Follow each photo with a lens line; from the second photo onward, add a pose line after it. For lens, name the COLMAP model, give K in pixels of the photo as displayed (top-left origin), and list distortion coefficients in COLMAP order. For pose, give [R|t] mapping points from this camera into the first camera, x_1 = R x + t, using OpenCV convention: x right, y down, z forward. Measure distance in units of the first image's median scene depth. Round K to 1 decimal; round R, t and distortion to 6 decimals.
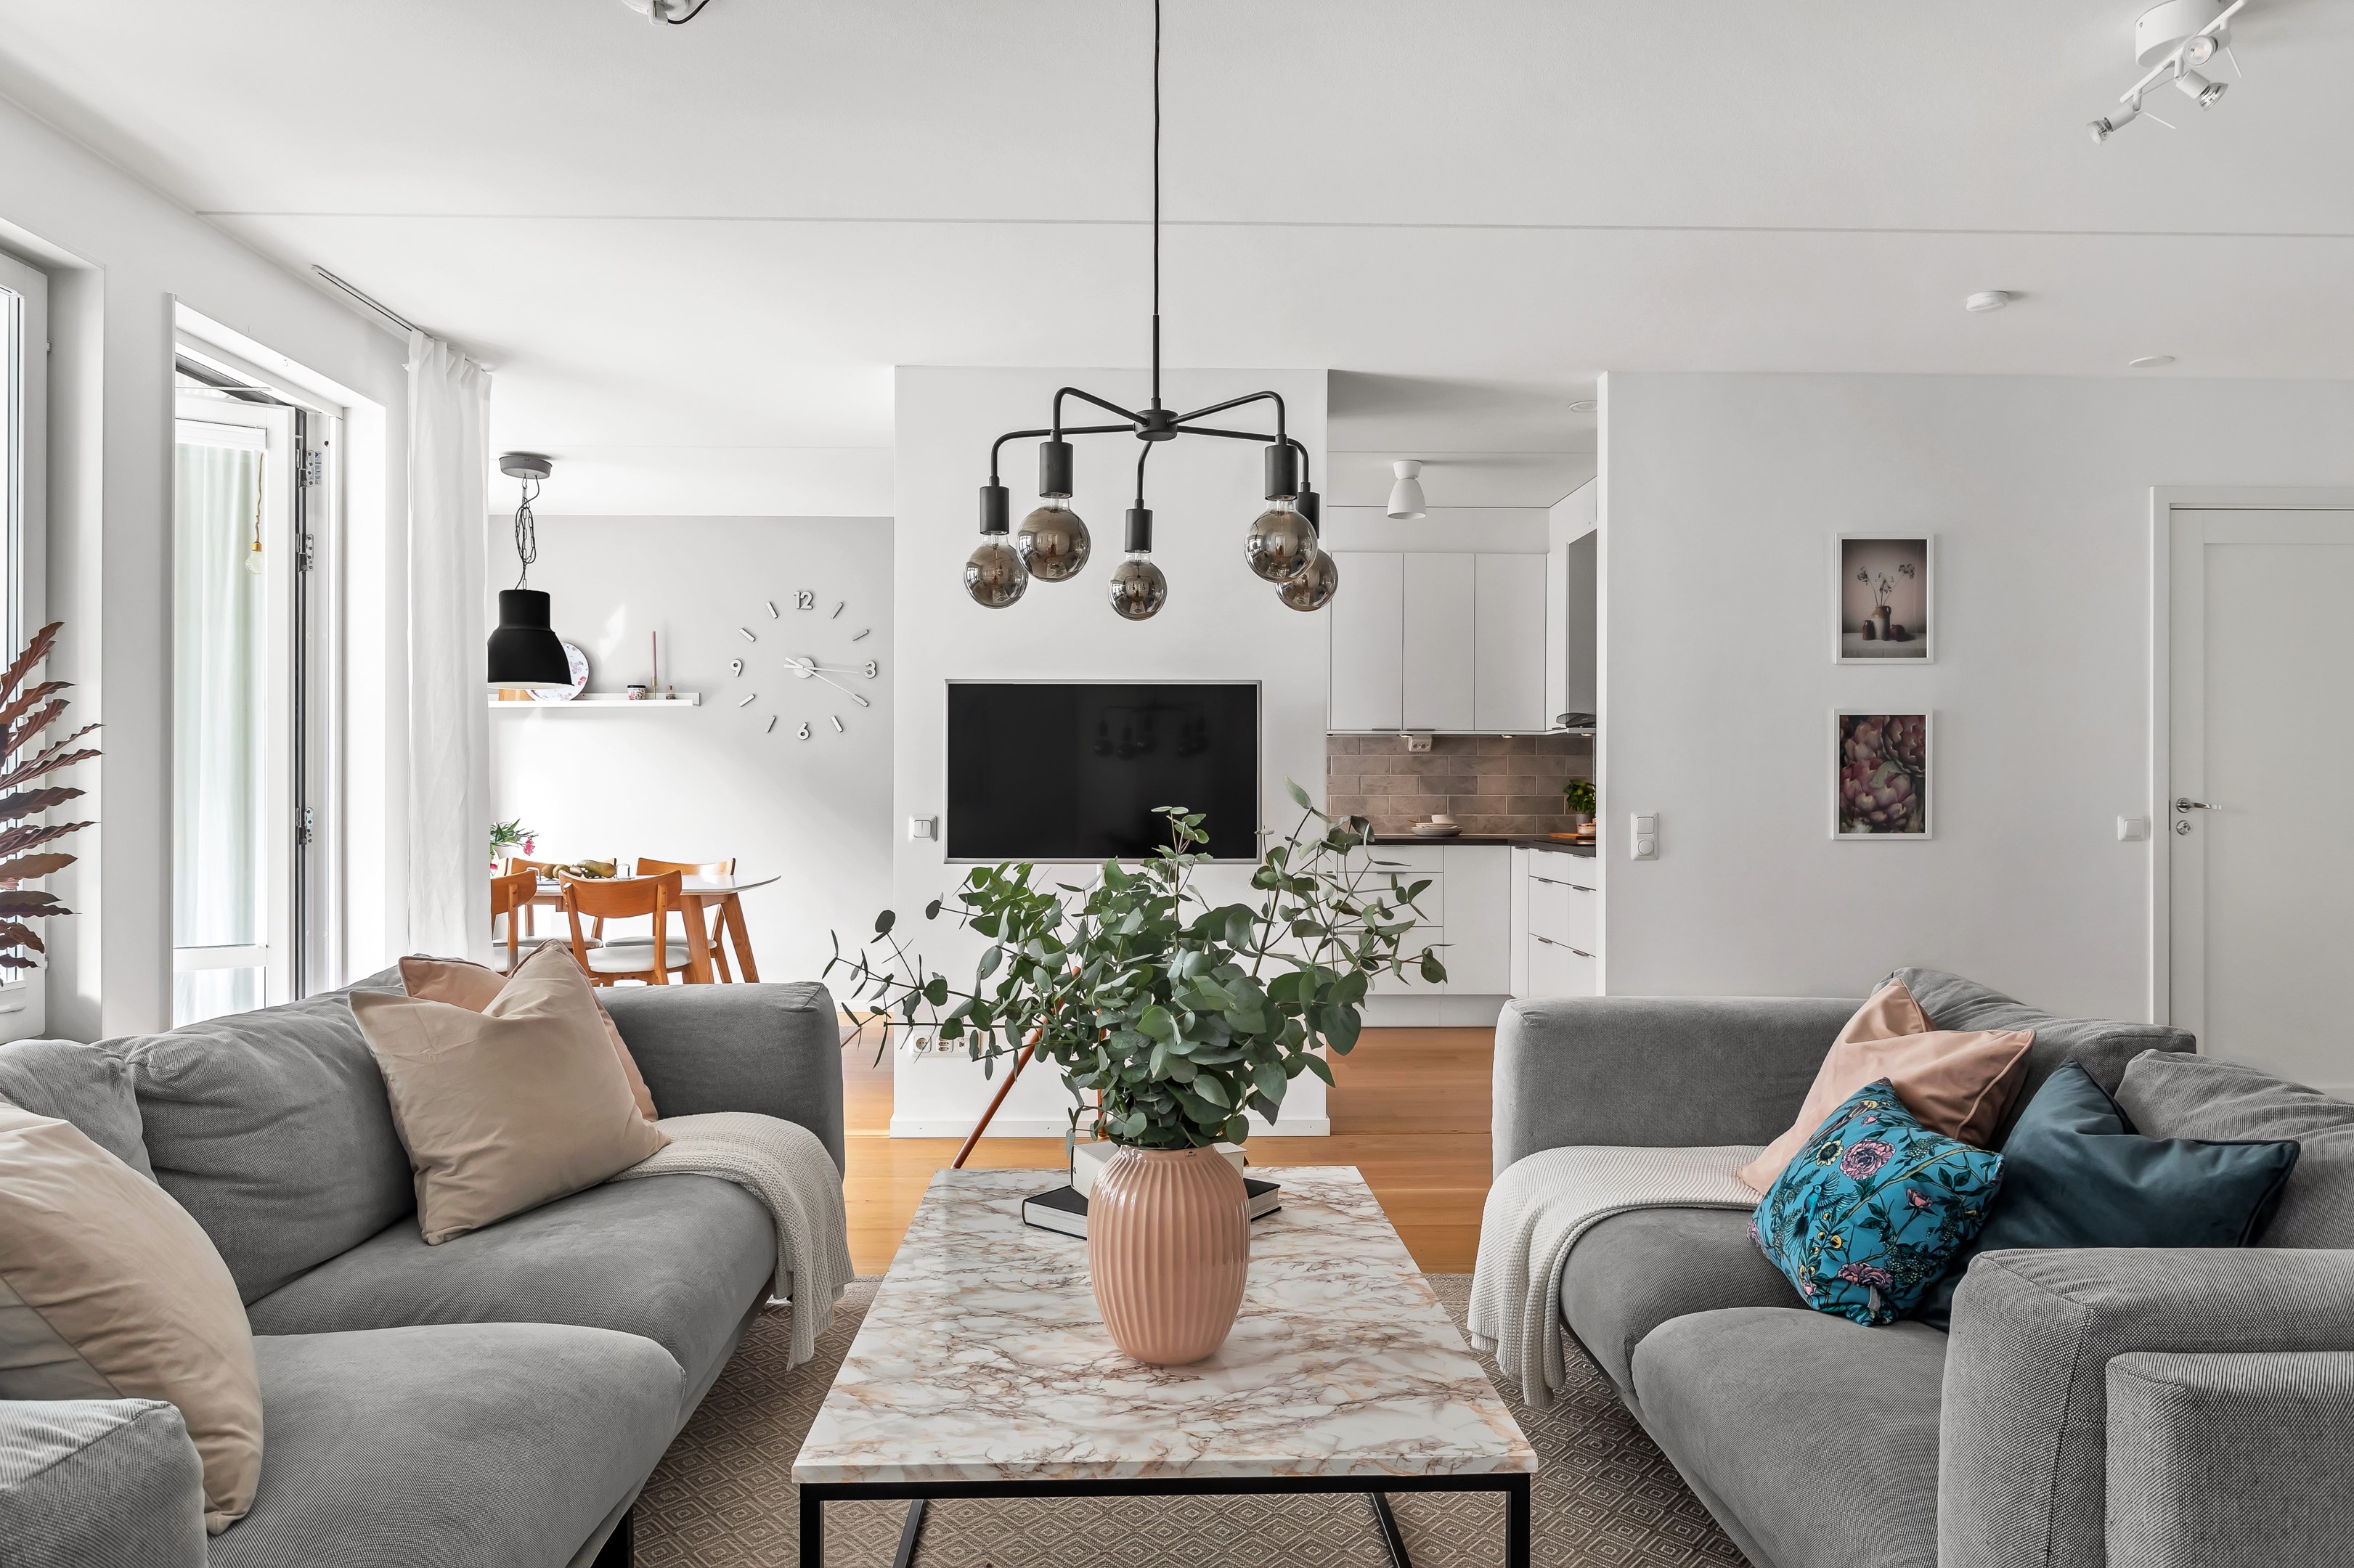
lens RADIAL K [[1452.6, 0, 1177.0], [0, 1452.6, 784.0], [0, 0, 1]] dist [-0.002858, -0.000758]
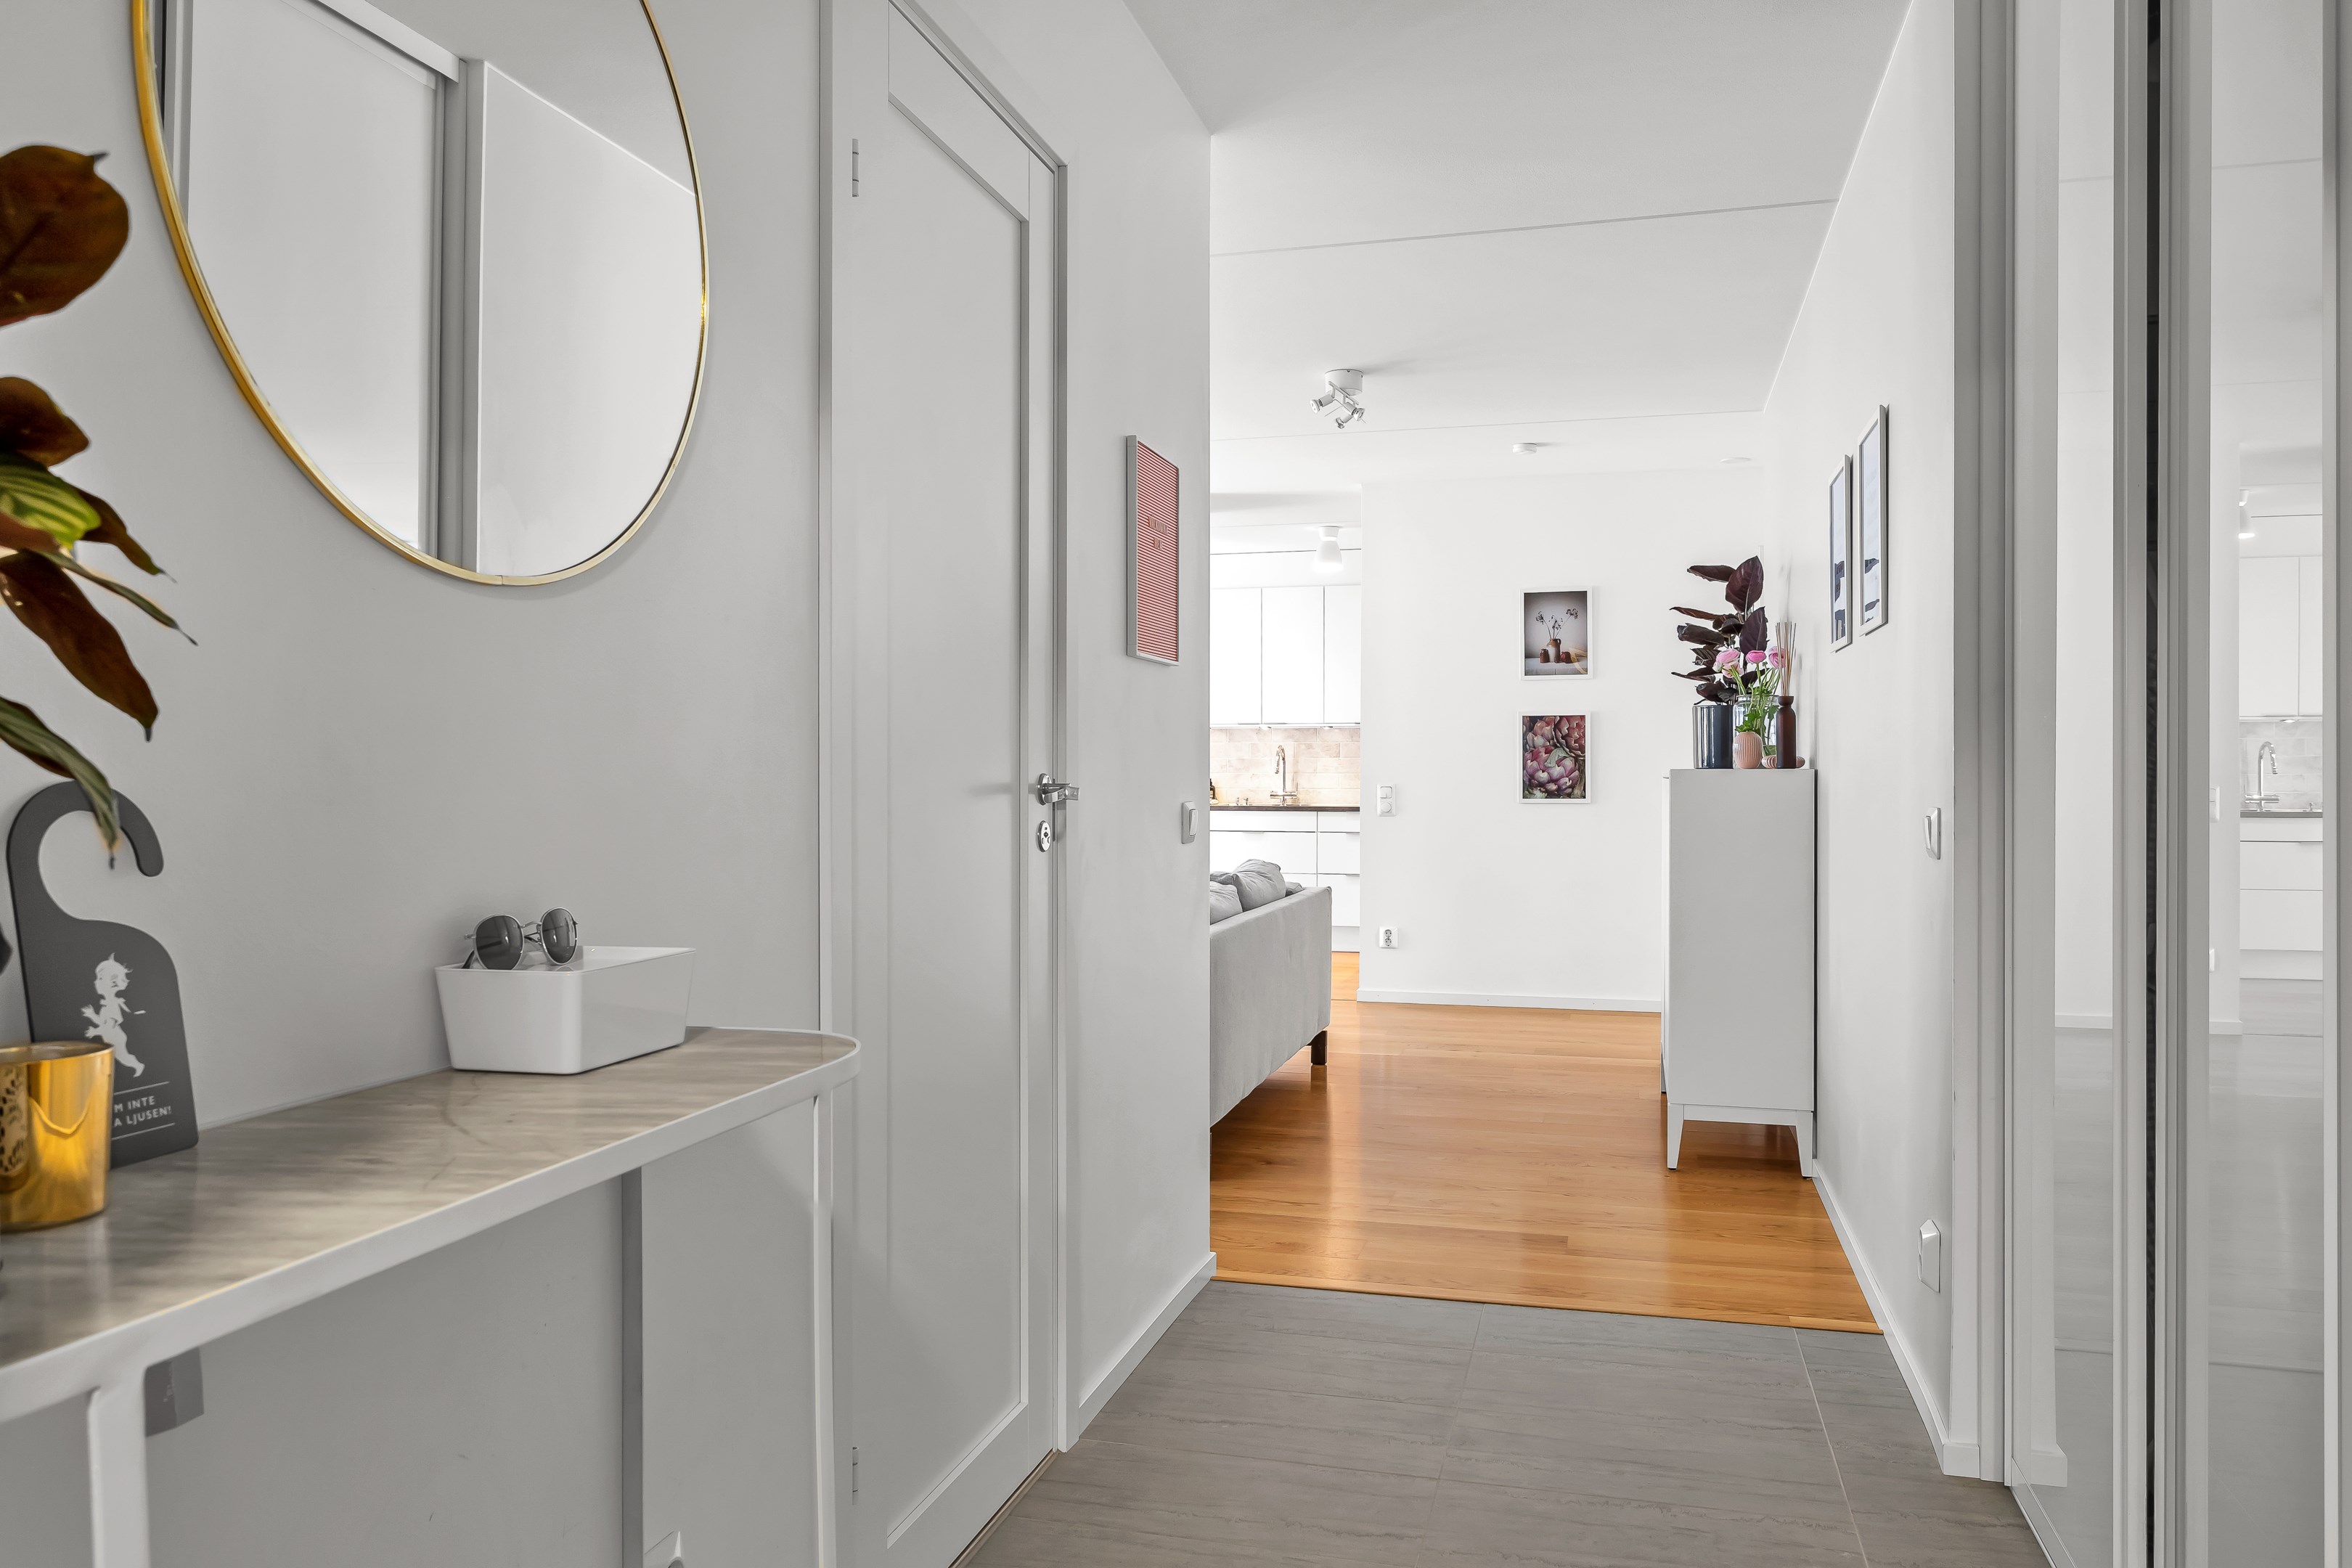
lens RADIAL K [[1619.6, 0, 1176.0], [0, 1619.6, 784.0], [0, 0, 1]] dist [-0.000054, -0.000015]
pose [[0.960228, 0.000680, -0.279216, 0.573239], [0.002316, 0.999943, 0.010400, 0.002167], [0.279208, -0.010633, 0.960172, -0.627383]]
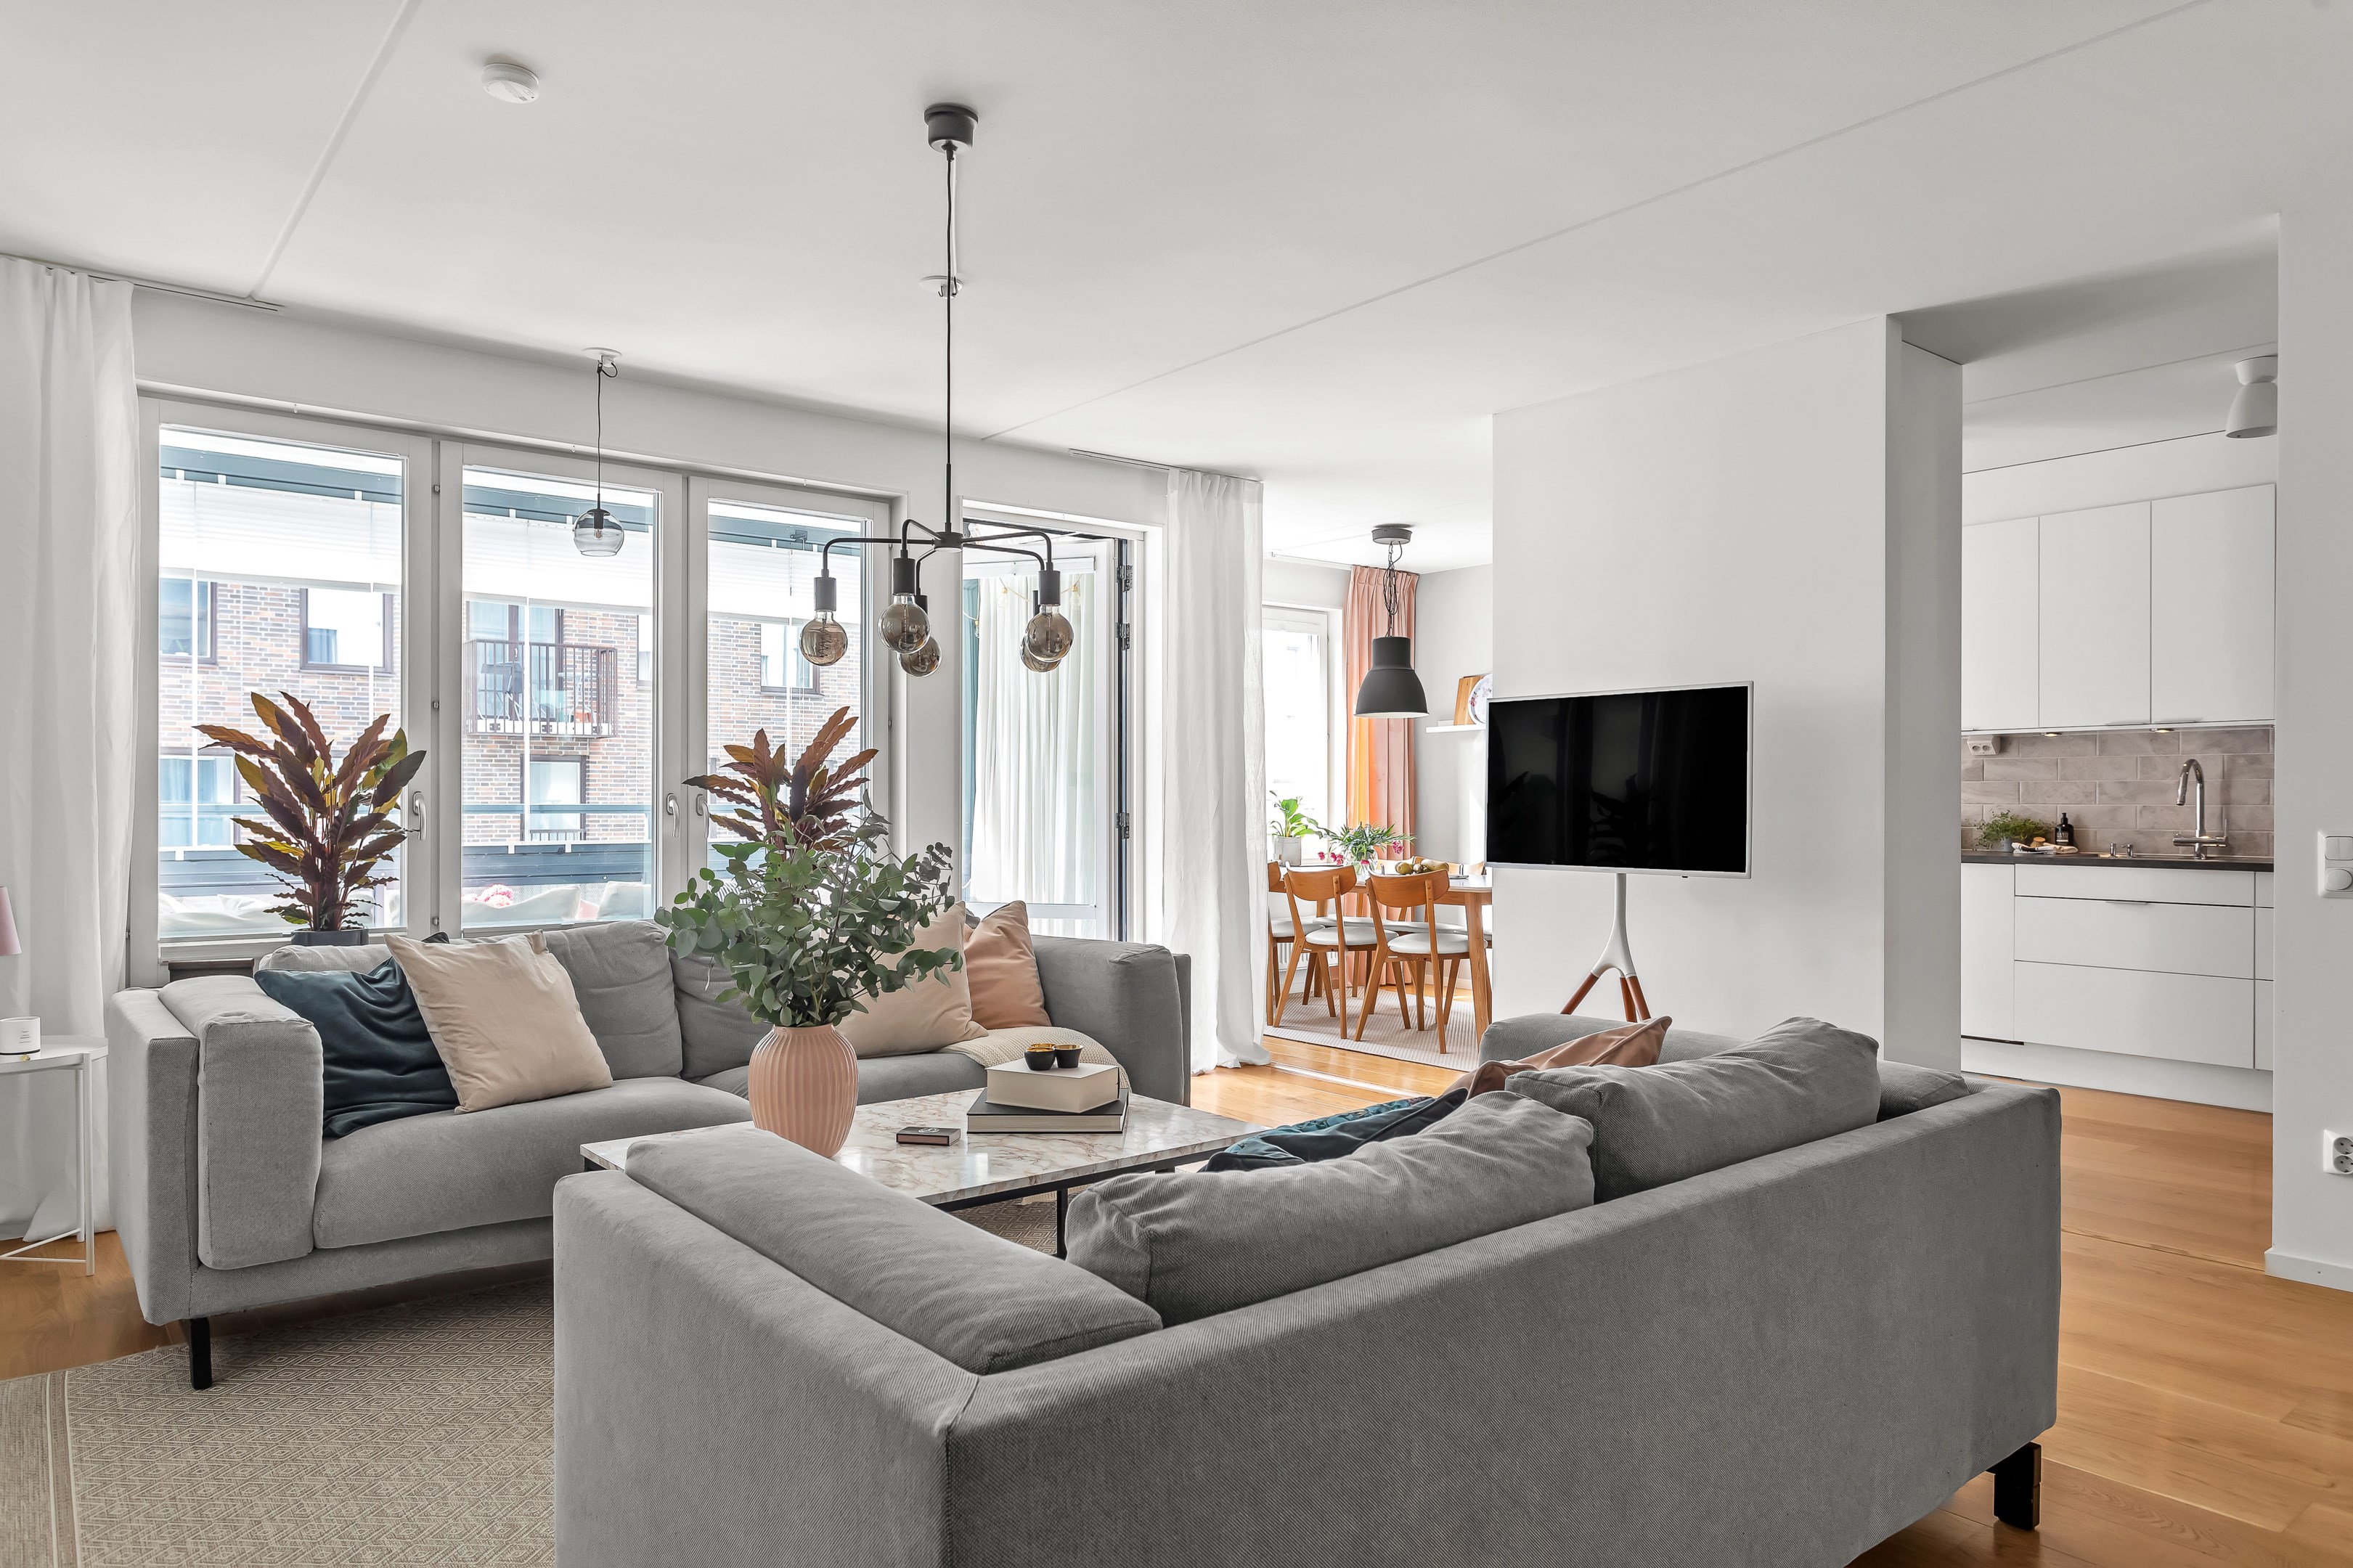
lens RADIAL K [[1475.3, 0, 1176.5], [0, 1475.3, 784.0], [0, 0, 1]] dist [0.001721, 0.000711]
pose [[0.620889, -0.010213, -0.783832, 0.530931], [0.004297, 0.999944, -0.009625, 0.001837], [0.783886, 0.002607, 0.620899, 0.118568]]
